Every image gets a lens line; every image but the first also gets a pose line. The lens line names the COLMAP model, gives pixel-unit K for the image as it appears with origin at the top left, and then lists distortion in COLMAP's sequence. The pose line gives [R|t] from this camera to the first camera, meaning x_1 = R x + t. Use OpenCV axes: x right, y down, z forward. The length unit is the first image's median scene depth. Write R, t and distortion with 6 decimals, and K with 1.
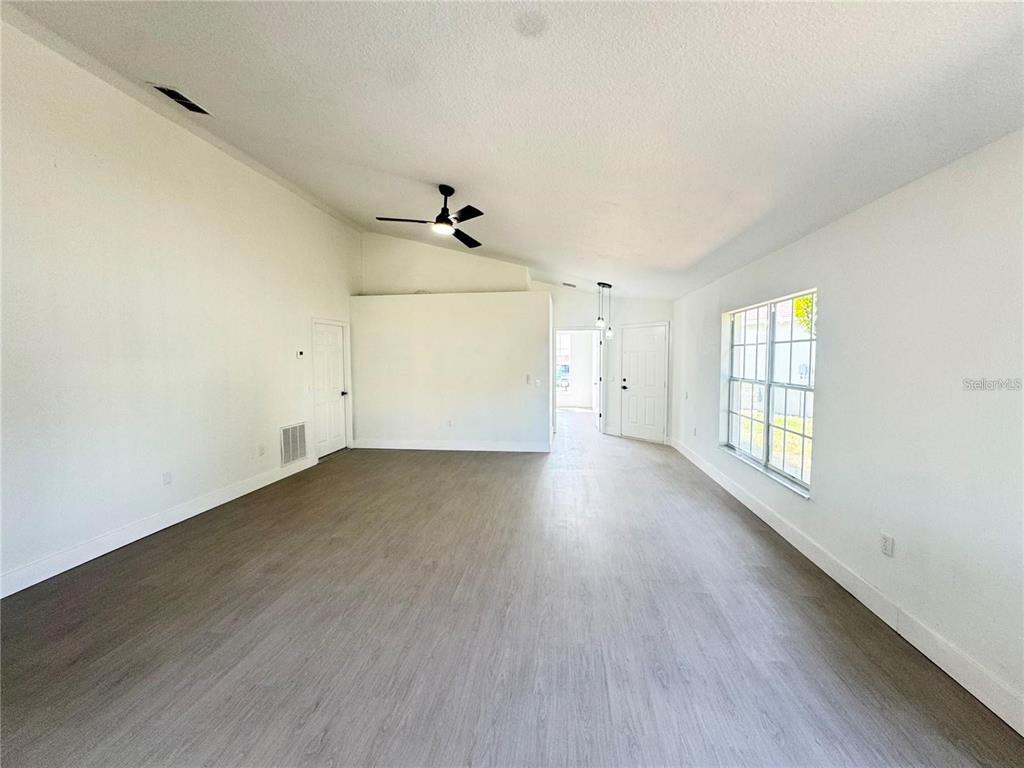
lens RADIAL K [[411.0, 0, 515.4], [0, 411.0, 382.8], [0, 0, 1]] dist [-0.004458, 0.001193]
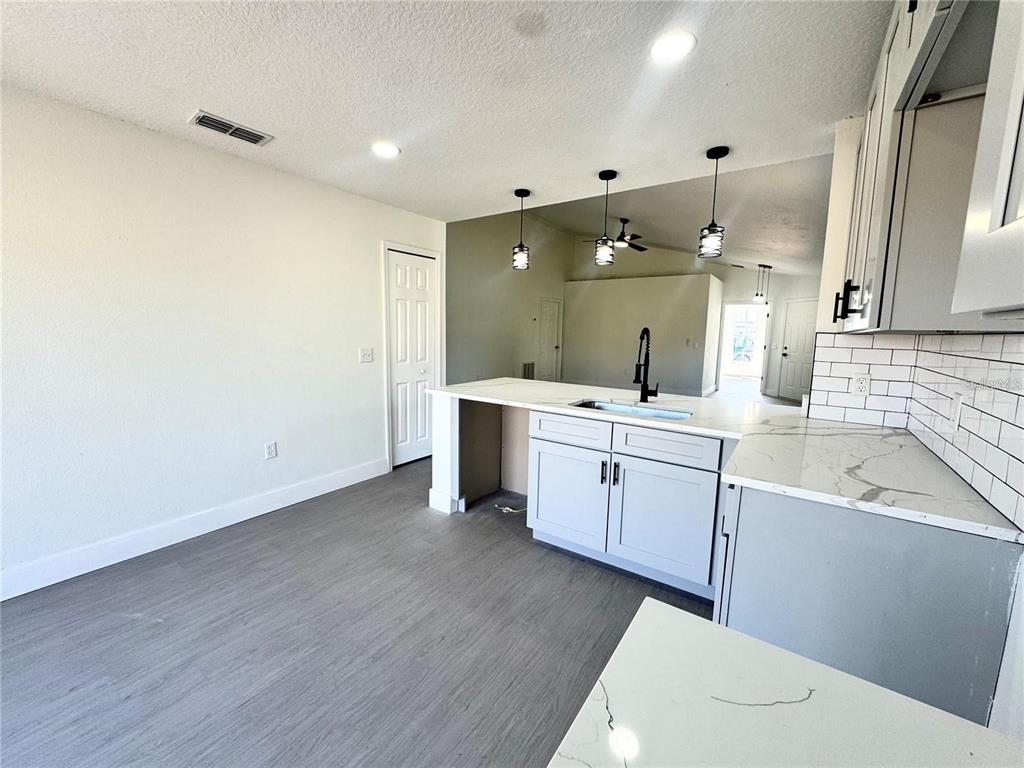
lens RADIAL K [[411.0, 0, 512.2], [0, 411.0, 381.8], [0, 0, 1]] dist [-0.004458, 0.001193]
pose [[0.881266, 0.082968, -0.465282, 0.191804], [-0.054715, 0.995761, 0.073929, 0.062248], [0.469444, -0.039694, 0.882070, -0.524701]]
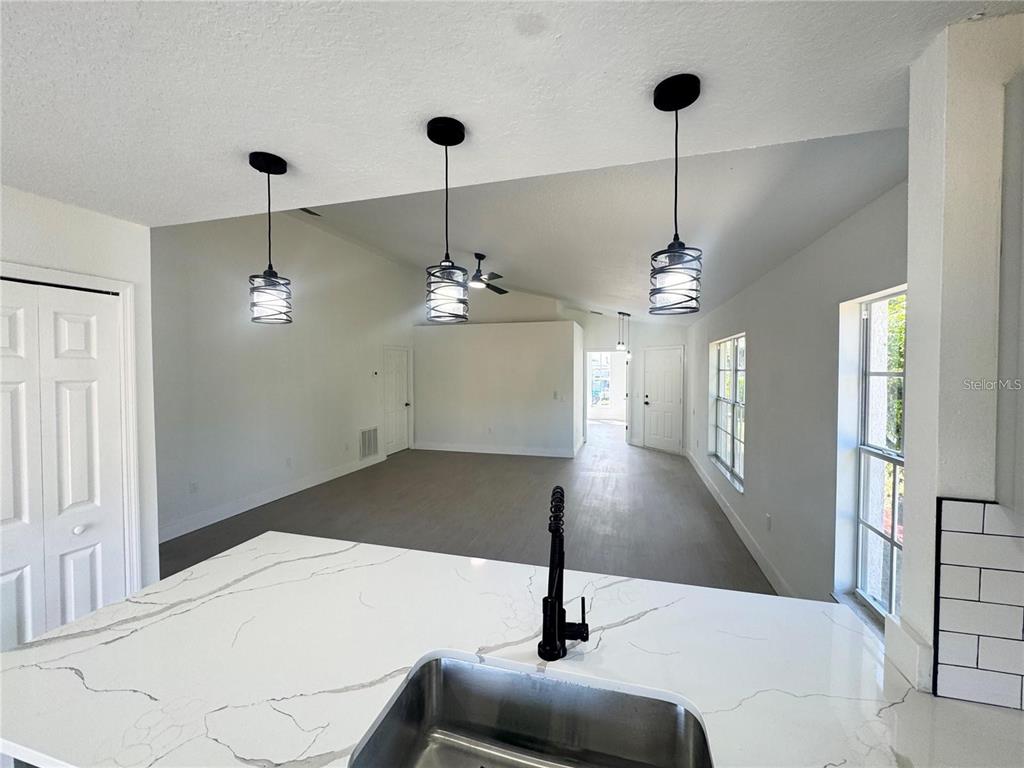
lens RADIAL K [[411.0, 0, 514.4], [0, 411.0, 381.0], [0, 0, 1]] dist [-0.004458, 0.001193]
pose [[0.988430, 0.008394, -0.151445, 0.112522], [-0.013190, 0.999442, -0.030690, -0.013830], [0.151103, 0.032333, 0.987989, -0.226026]]
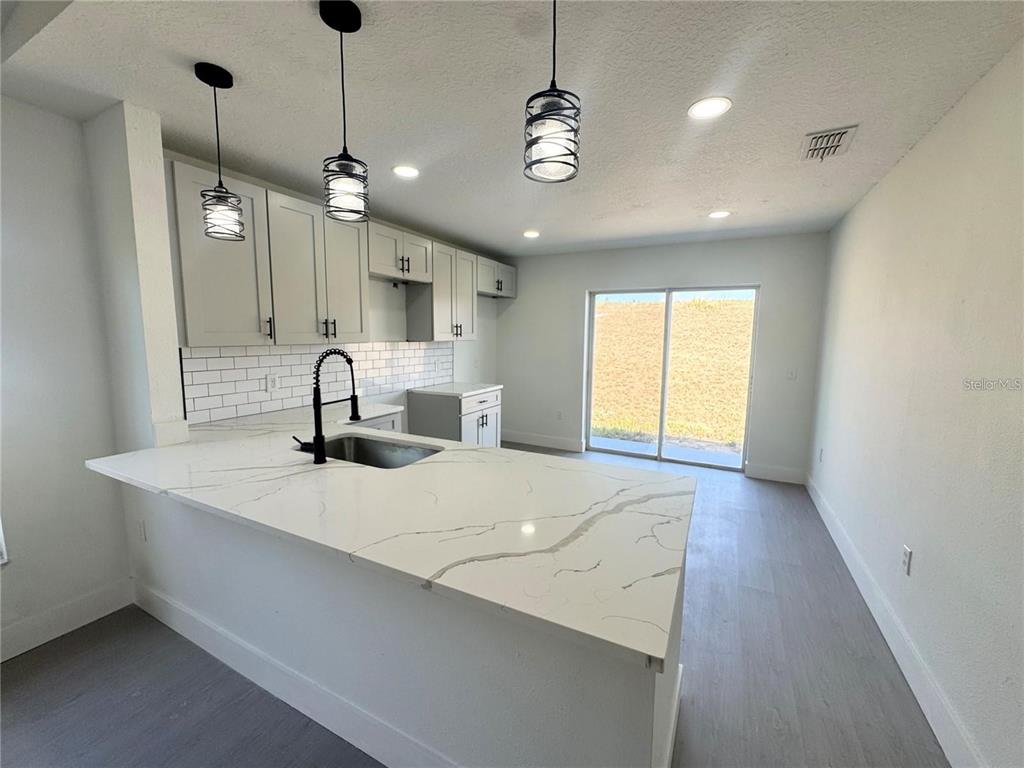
lens RADIAL K [[411.0, 0, 510.8], [0, 411.0, 384.9], [0, 0, 1]] dist [-0.004458, 0.001193]
pose [[-0.935351, -0.046670, 0.350628, -0.143419], [0.017650, 0.983865, 0.178040, -0.000167], [-0.353280, 0.172718, -0.919436, 0.212576]]
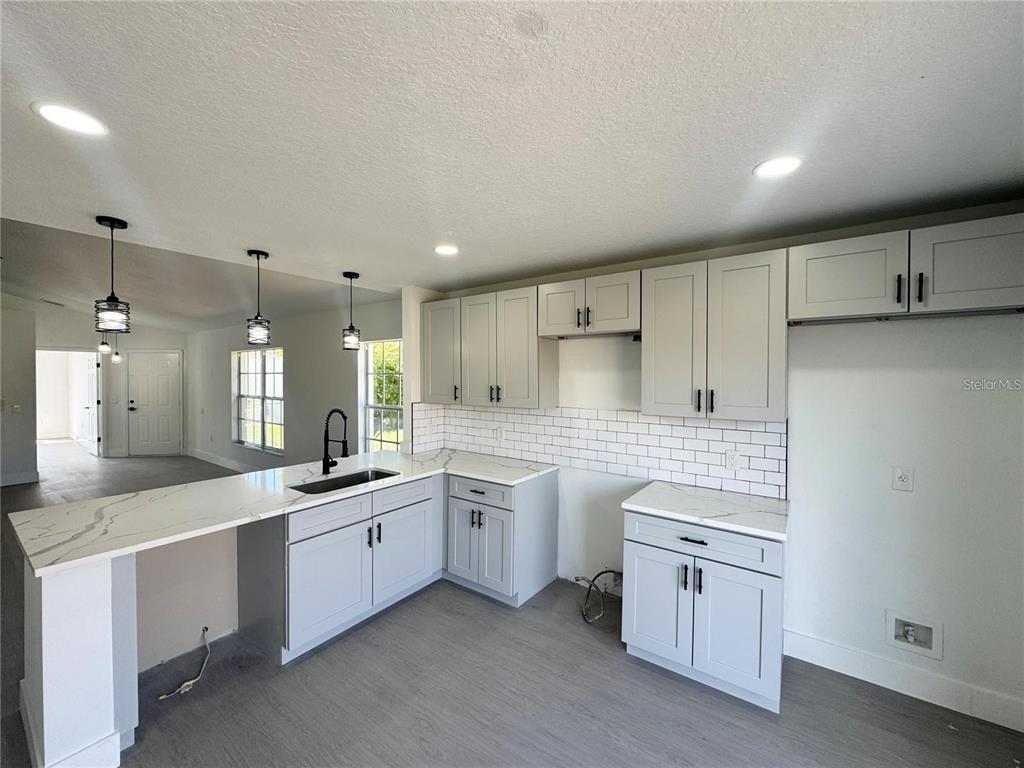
lens RADIAL K [[411.0, 0, 514.5], [0, 411.0, 380.0], [0, 0, 1]] dist [-0.004458, 0.001193]
pose [[0.483331, -0.002720, 0.875433, -0.253043], [0.048210, 0.998560, -0.023515, 0.013599], [-0.874109, 0.053570, 0.482767, -0.510712]]
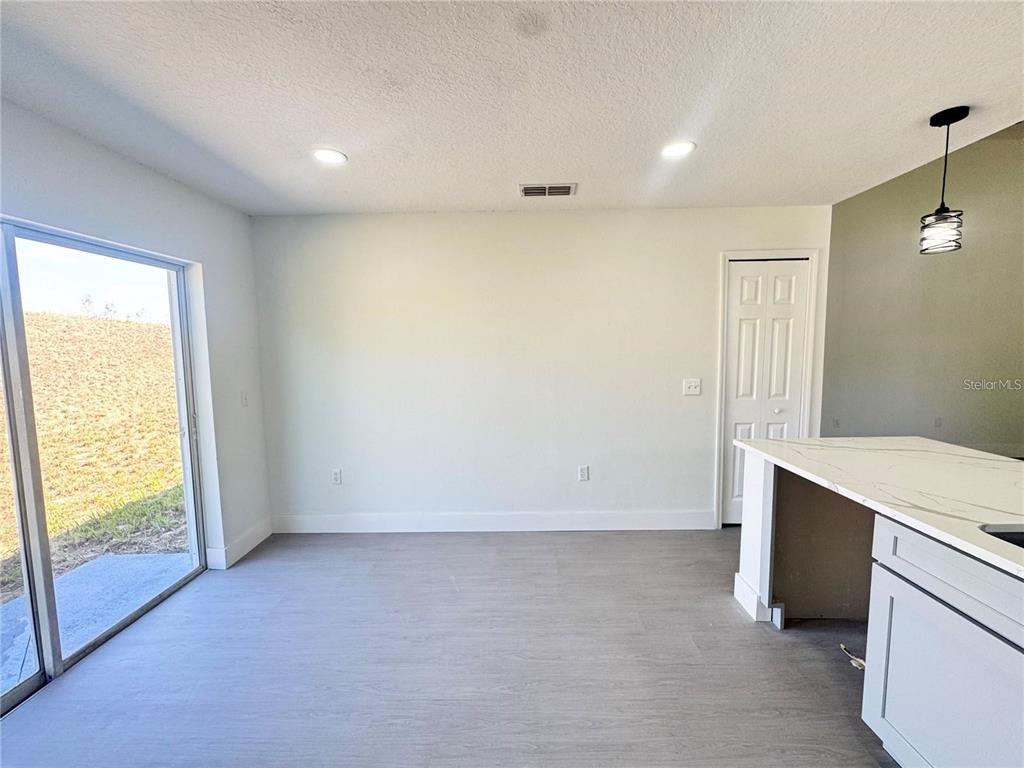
lens RADIAL K [[411.0, 0, 513.9], [0, 411.0, 381.8], [0, 0, 1]] dist [-0.004458, 0.001193]
pose [[0.104056, 0.092902, -0.990223, 0.217093], [-0.047030, 0.994974, 0.088406, 0.034708], [0.993459, 0.037371, 0.107902, -0.360631]]
